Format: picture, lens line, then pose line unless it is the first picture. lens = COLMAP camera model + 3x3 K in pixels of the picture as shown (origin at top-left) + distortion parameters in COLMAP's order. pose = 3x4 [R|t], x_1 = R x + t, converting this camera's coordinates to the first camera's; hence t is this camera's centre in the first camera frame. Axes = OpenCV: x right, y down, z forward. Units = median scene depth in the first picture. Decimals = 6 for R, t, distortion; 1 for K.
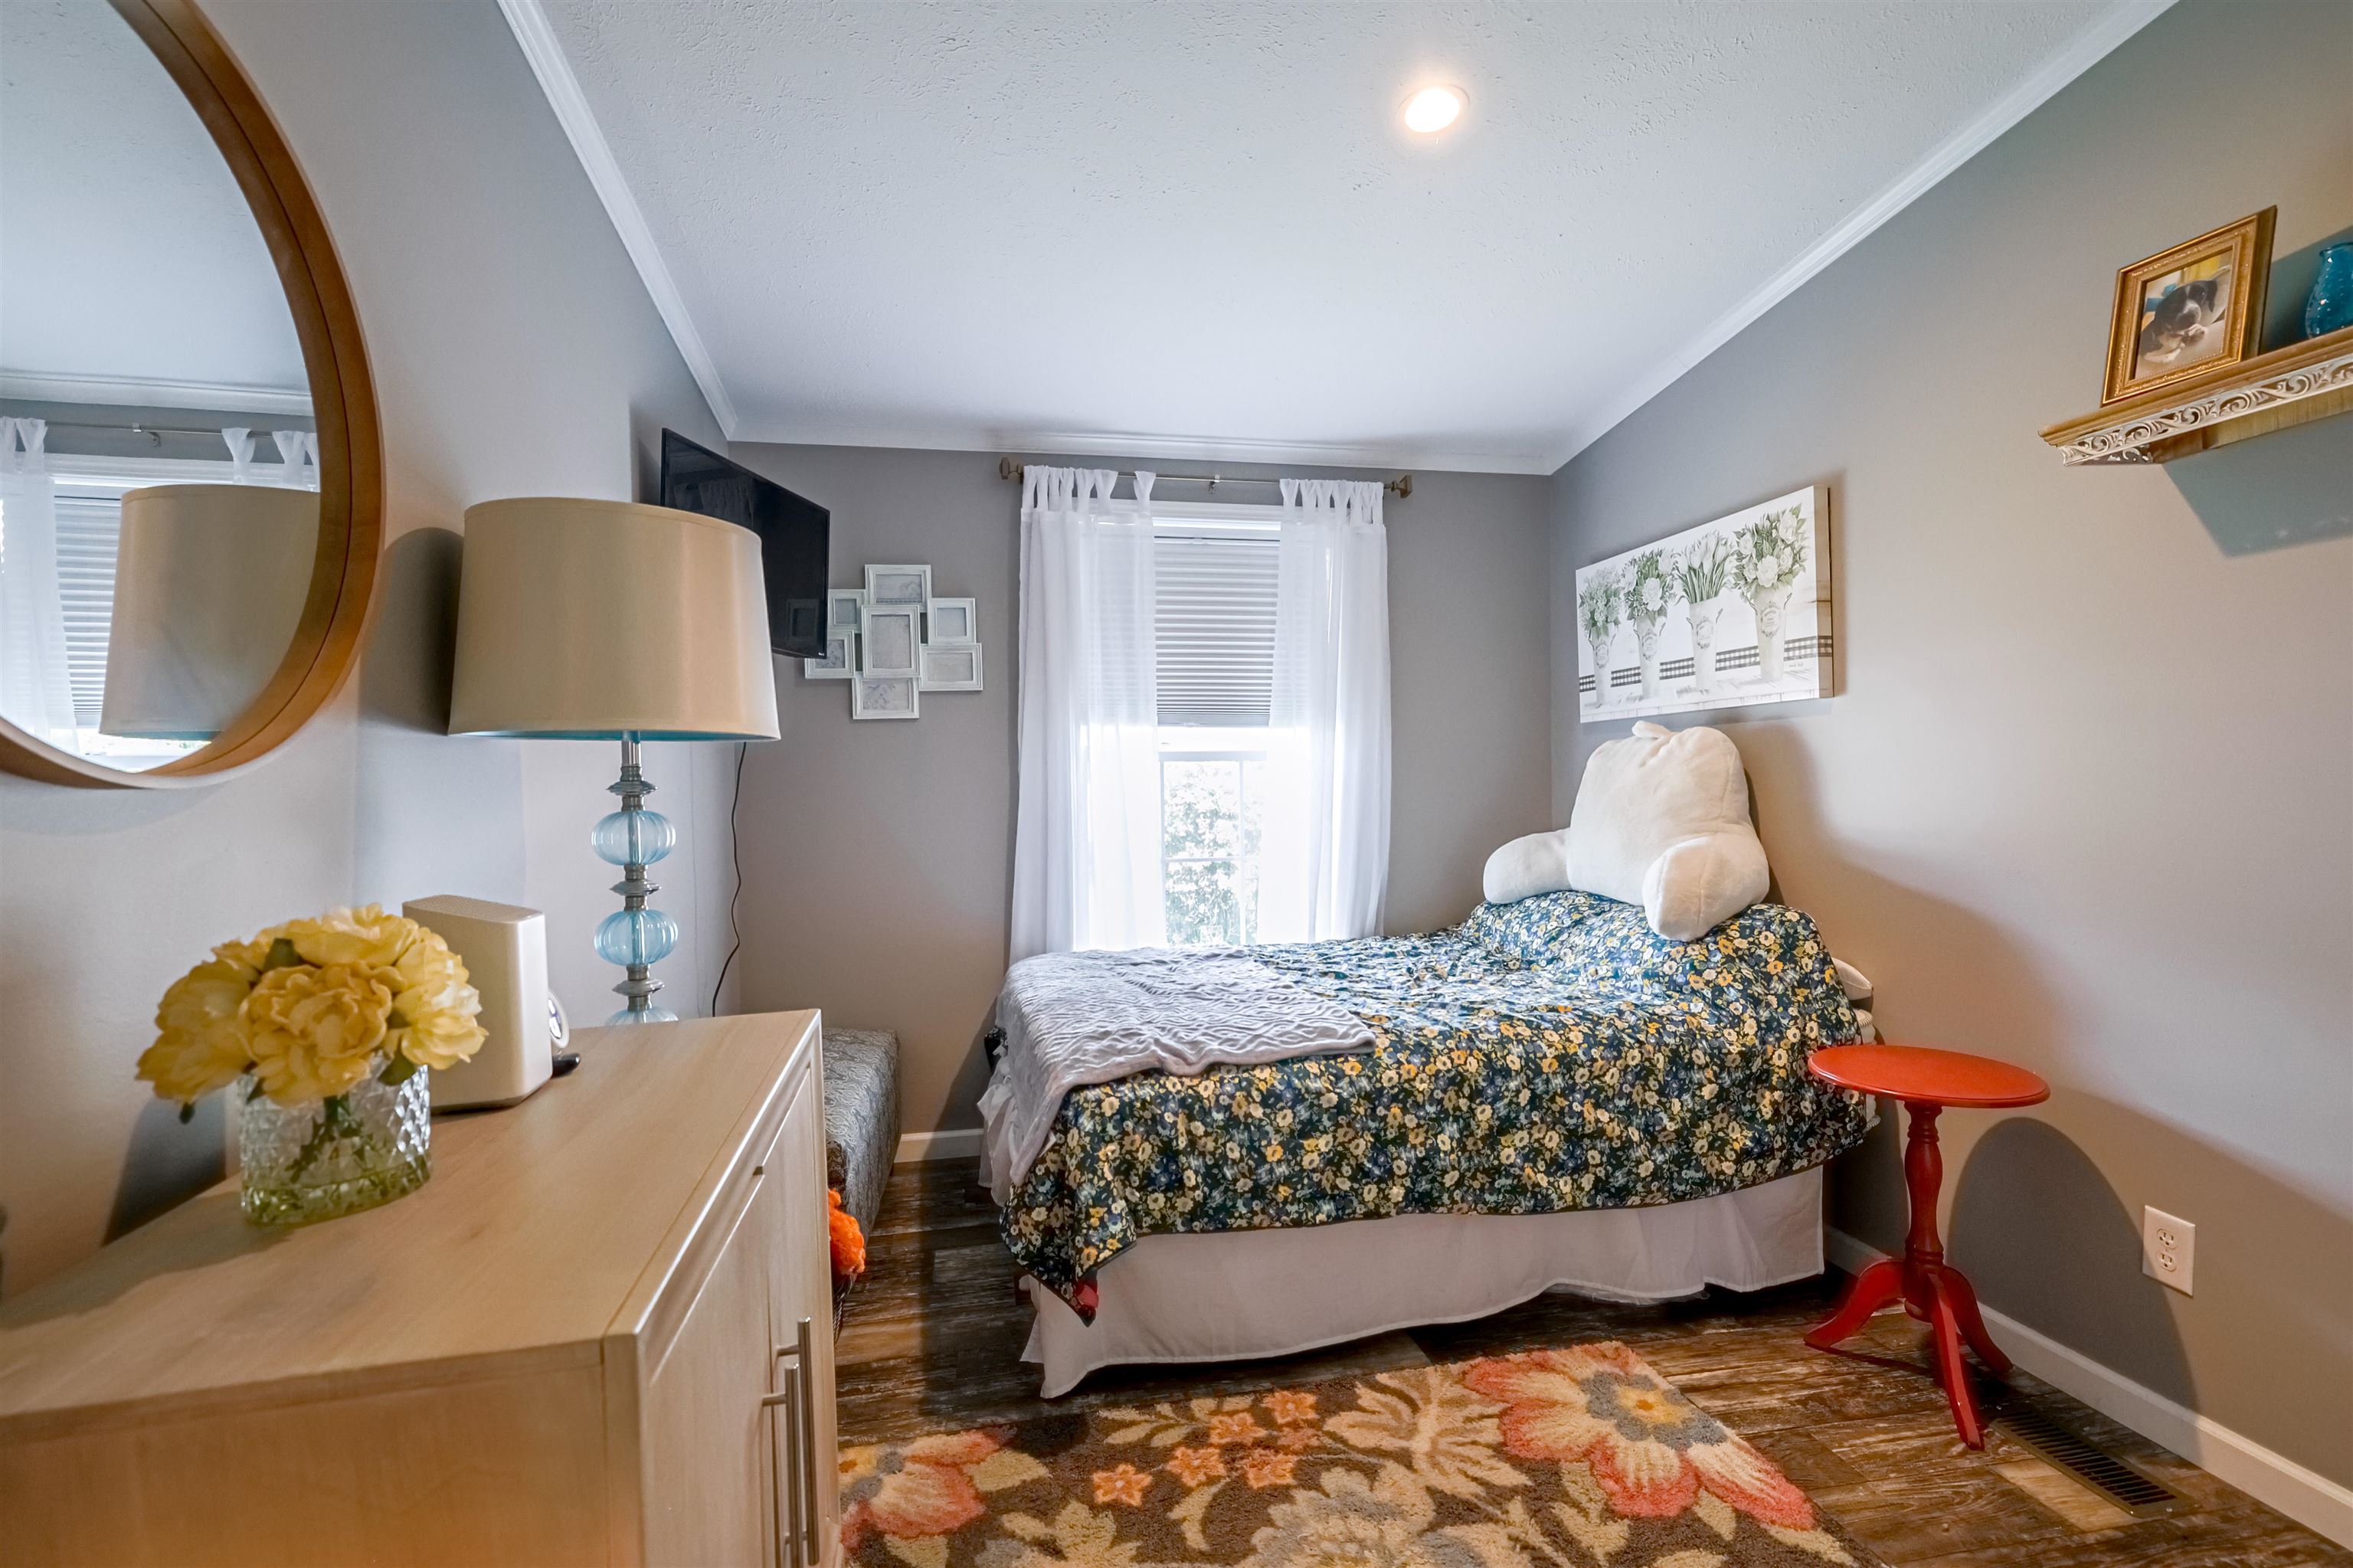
lens RADIAL K [[1056.7, 0, 1191.7], [0, 1056.7, 771.8], [0, 0, 1]] dist [-0.000214, 0.000920]
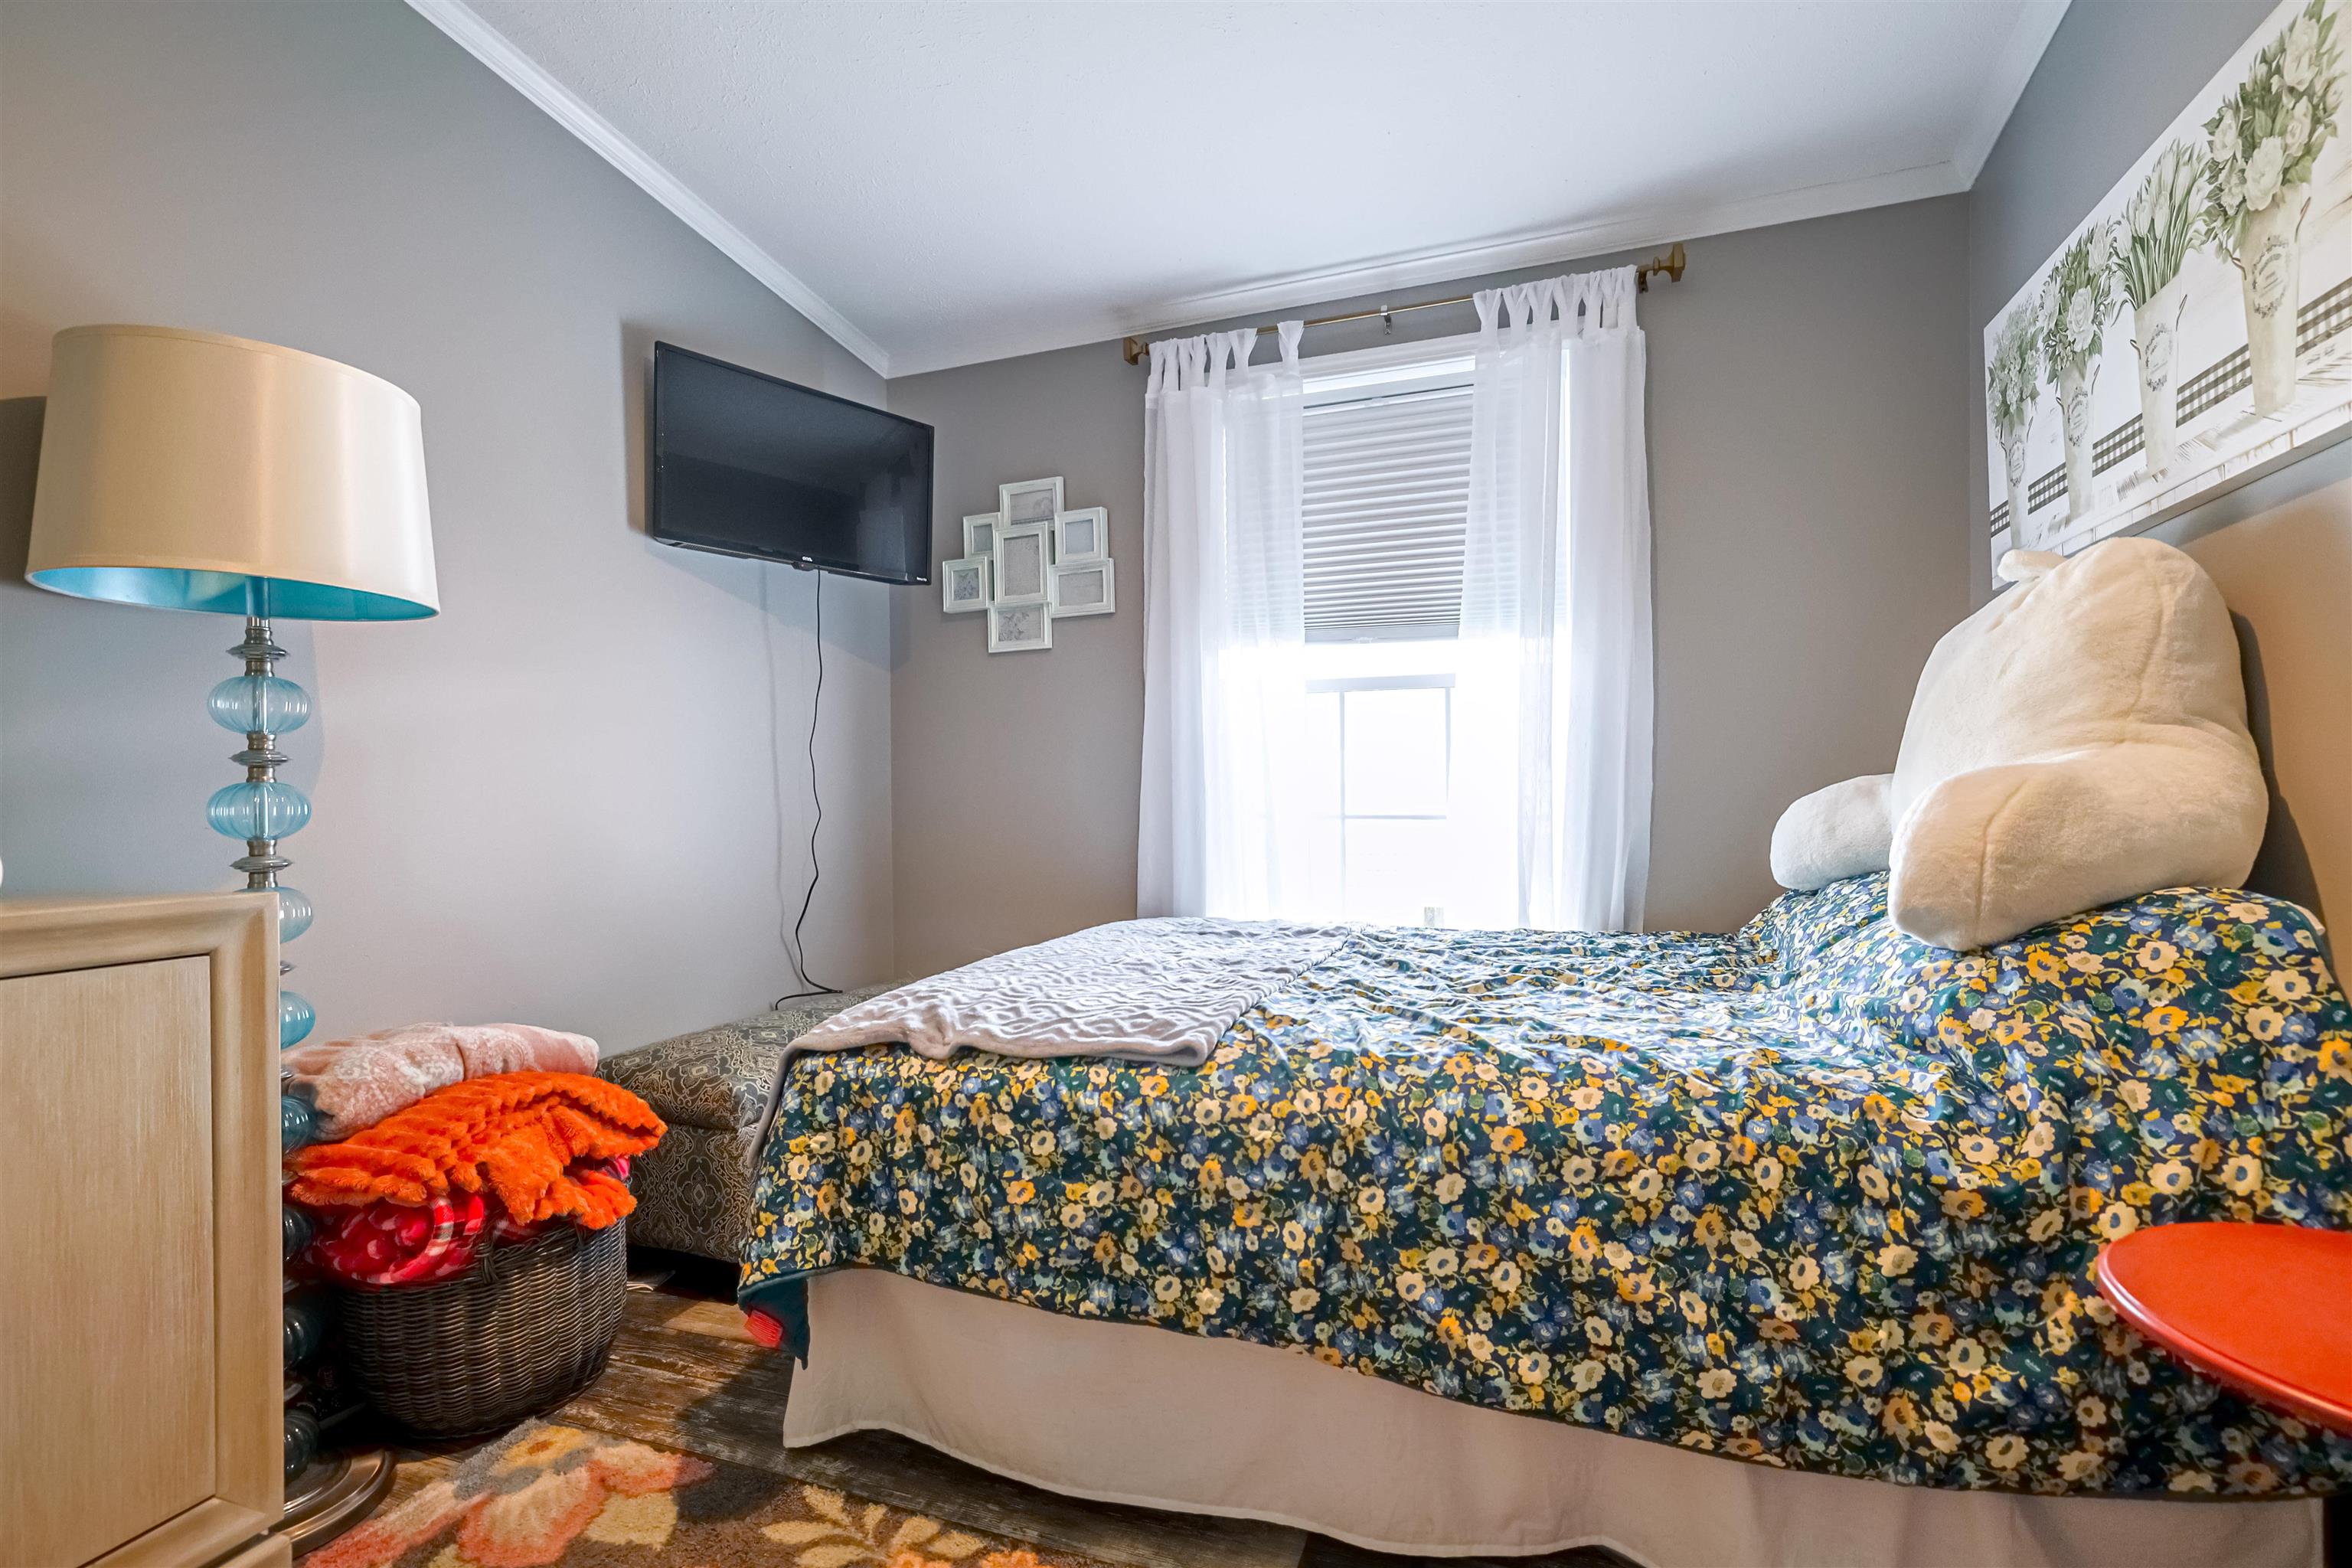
lens RADIAL K [[1056.2, 0, 1175.0], [0, 1056.2, 774.5], [0, 0, 1]] dist [-0.000214, 0.000920]
pose [[0.852846, -0.001106, -0.522162, 0.442309], [0.001391, 0.999999, 0.000153, 0.083378], [0.522161, -0.000857, 0.852847, 0.415866]]
